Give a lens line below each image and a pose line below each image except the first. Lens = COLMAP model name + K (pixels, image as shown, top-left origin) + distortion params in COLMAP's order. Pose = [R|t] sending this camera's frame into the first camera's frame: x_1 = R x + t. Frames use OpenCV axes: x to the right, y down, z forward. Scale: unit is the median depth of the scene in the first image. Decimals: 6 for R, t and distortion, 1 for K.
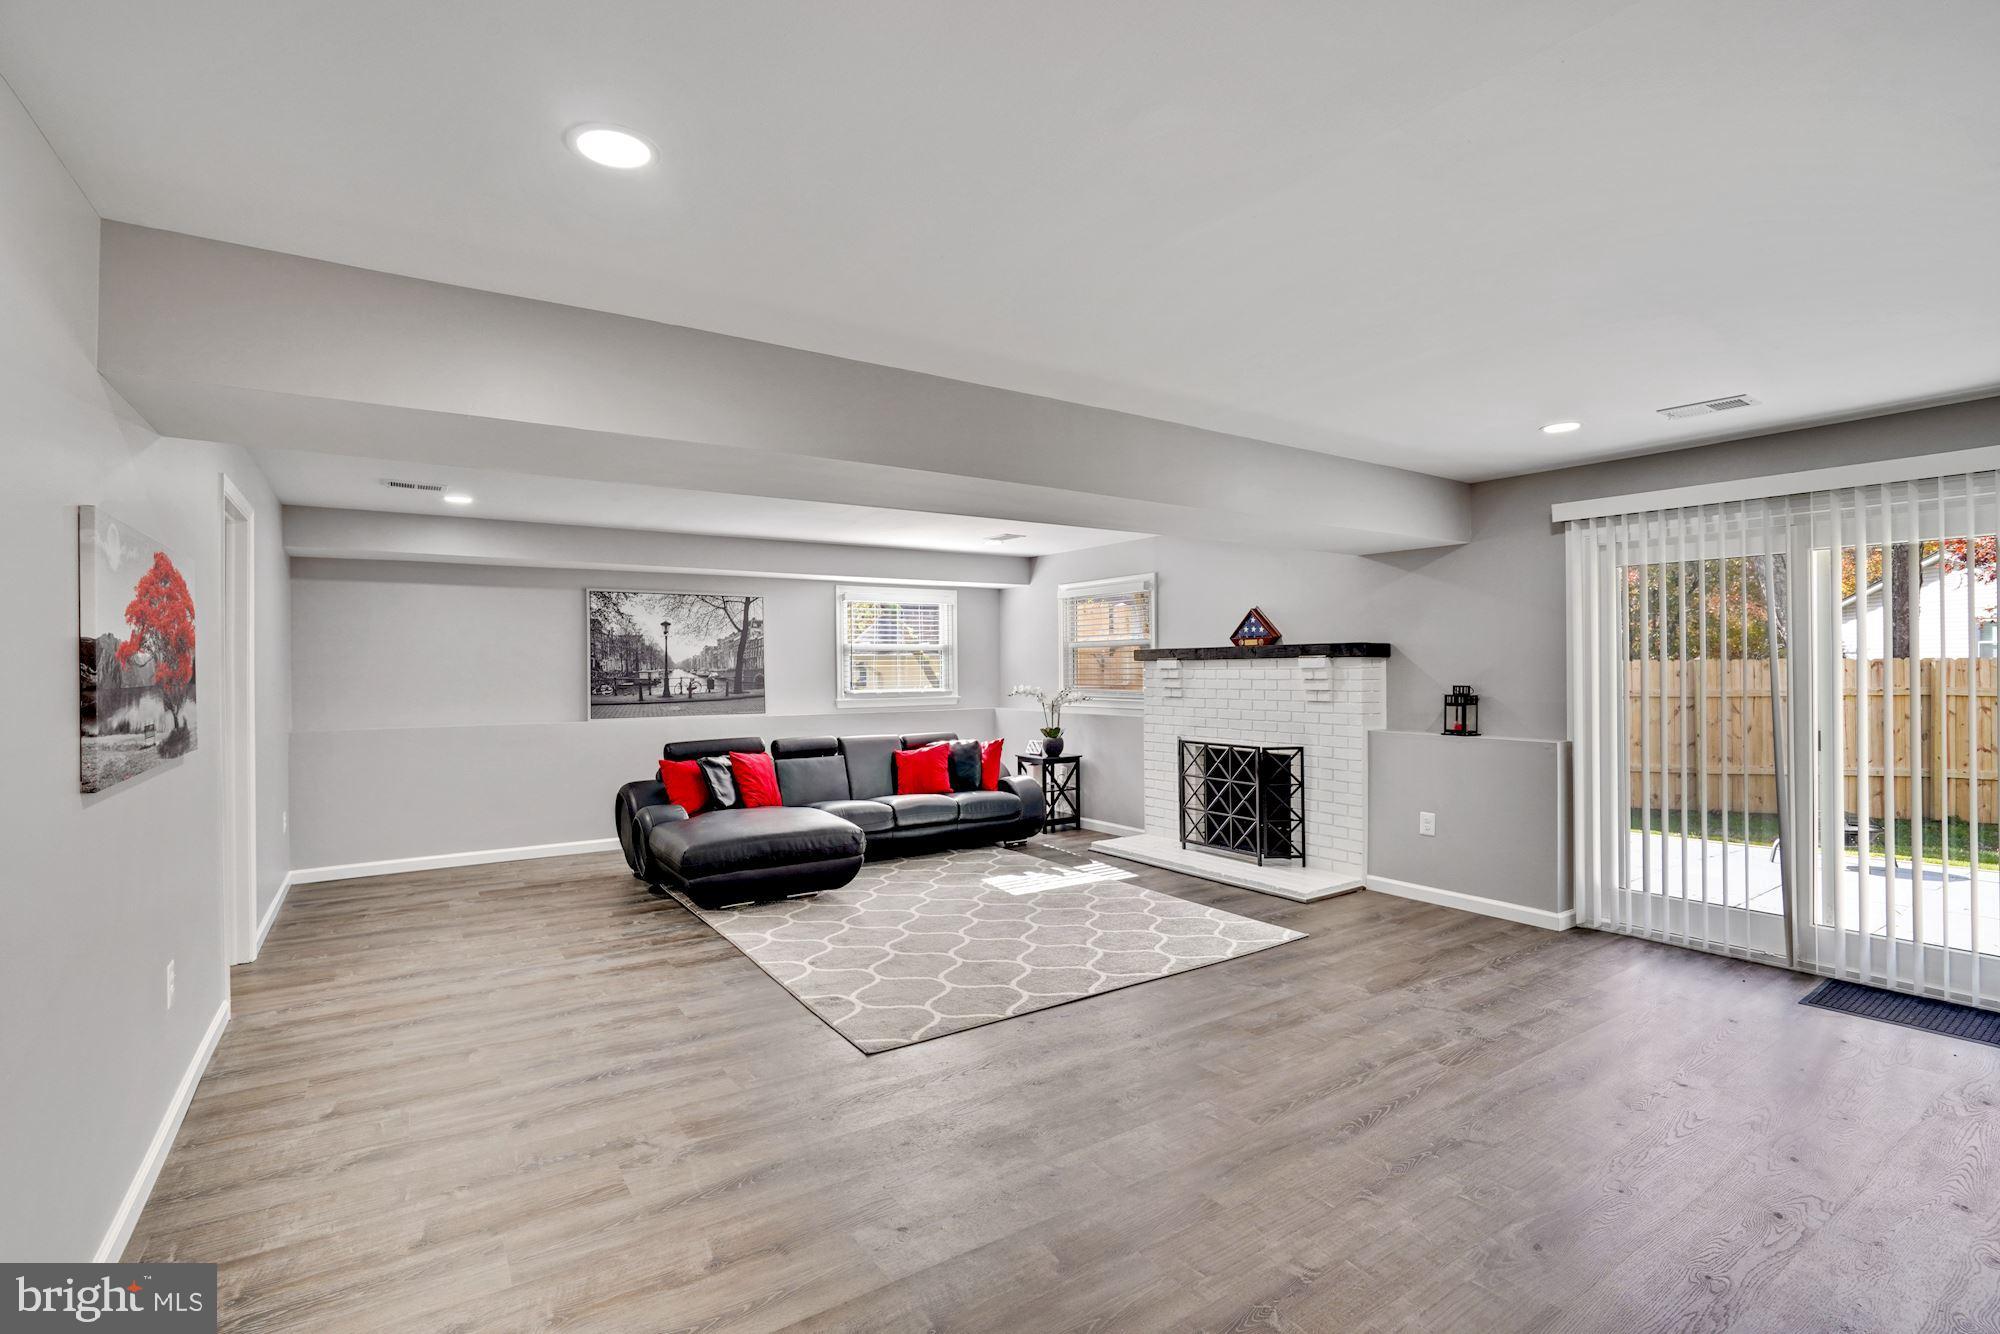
lens RADIAL K [[916.4, 0, 998.2], [0, 916.4, 659.1], [0, 0, 1]] dist [-0.047261, 0.023671]
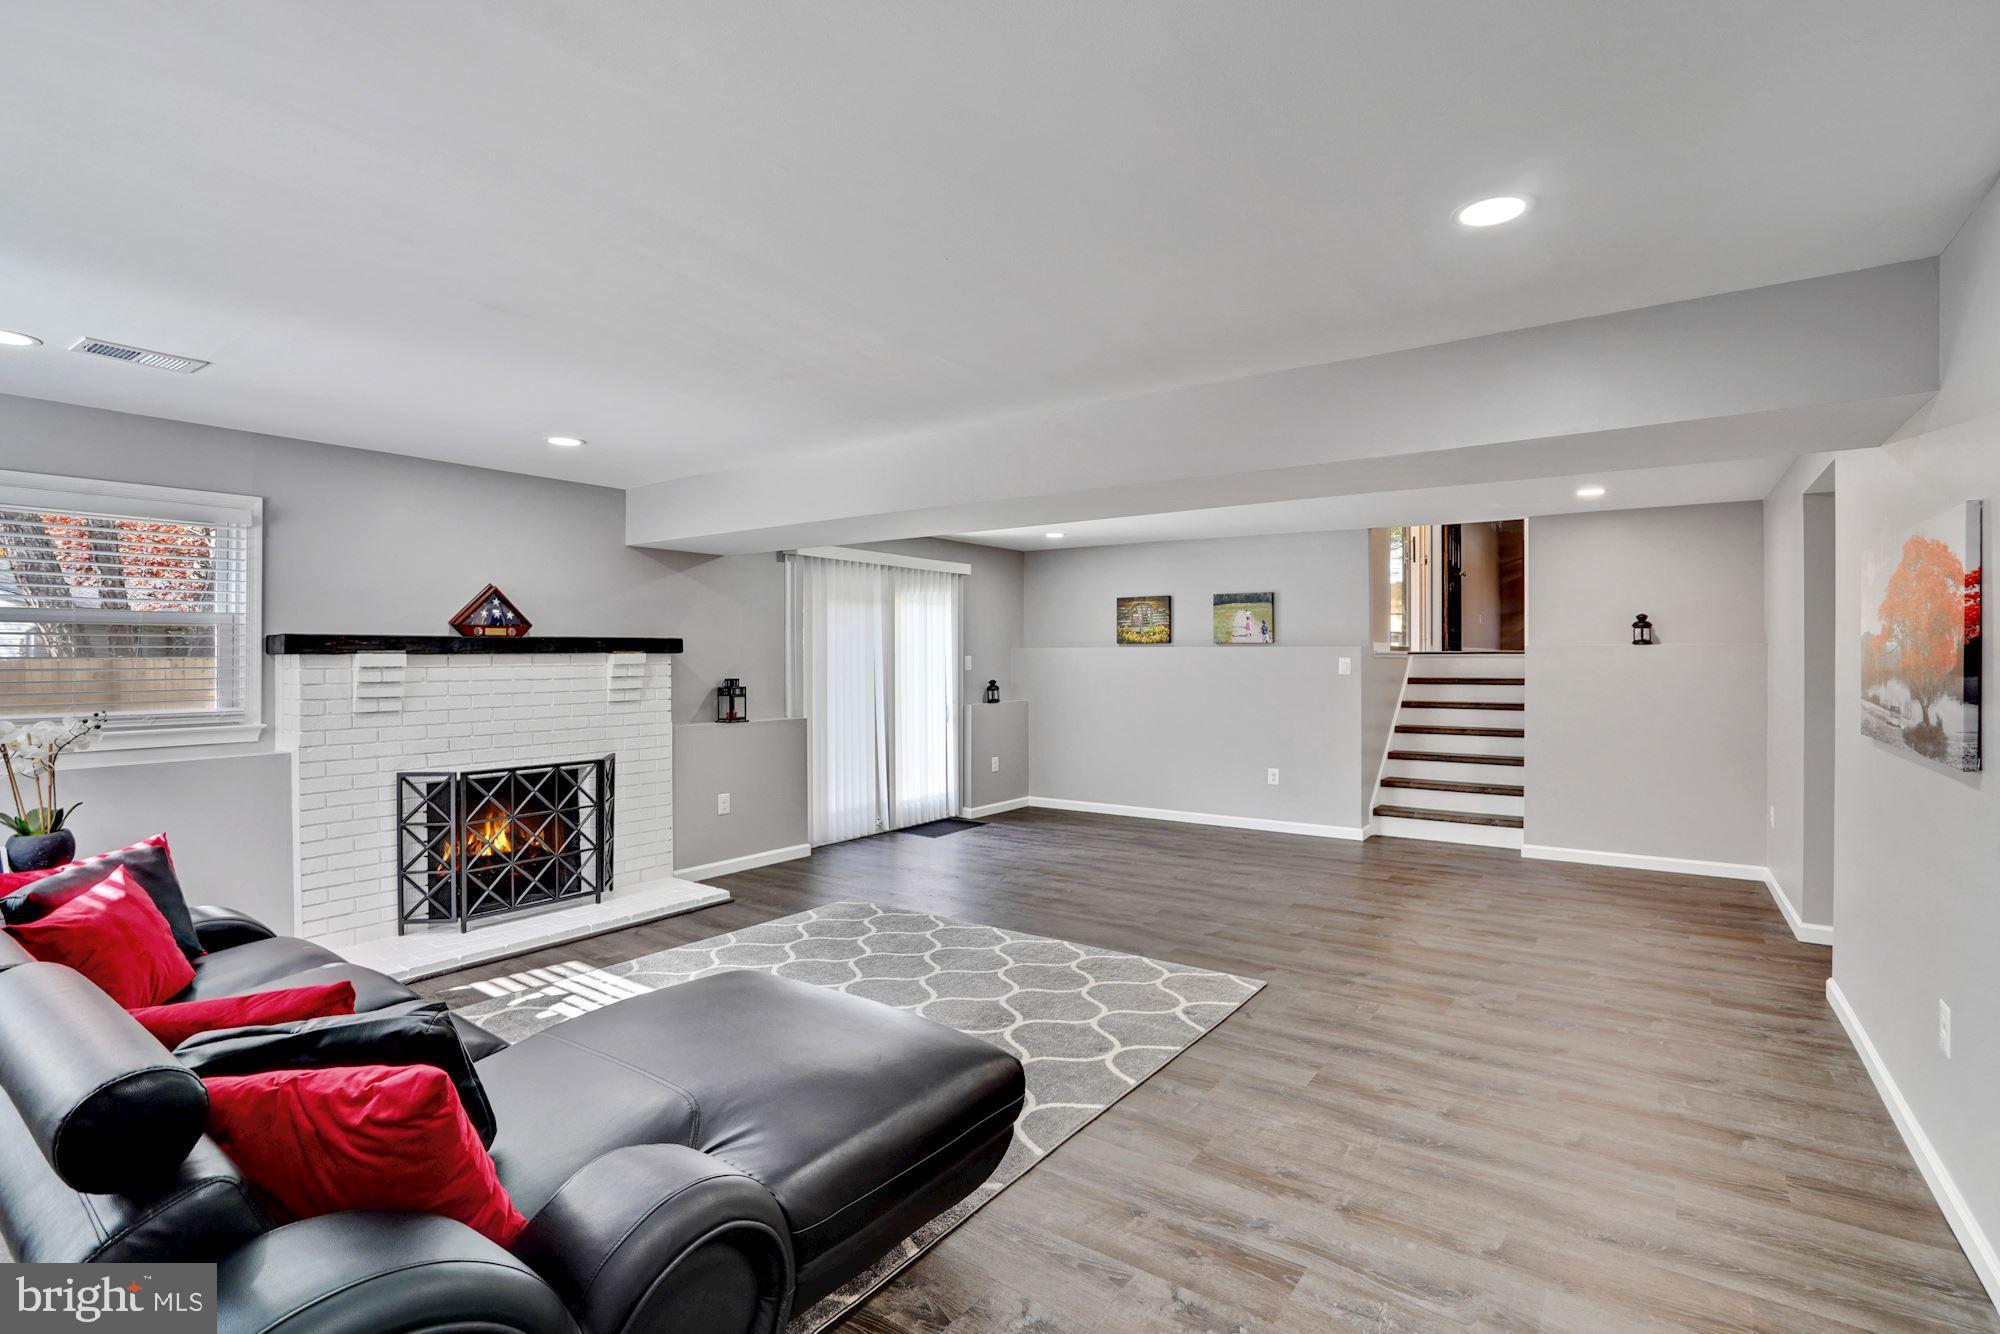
lens RADIAL K [[941.2, 0, 1001.6], [0, 941.2, 656.4], [0, 0, 1]] dist [-0.052910, 0.025193]
pose [[-0.351509, 0.008078, 0.936150, -0.755323], [-0.001960, 0.999954, -0.009365, 0.011374], [-0.936183, -0.005127, -0.351477, 1.135235]]
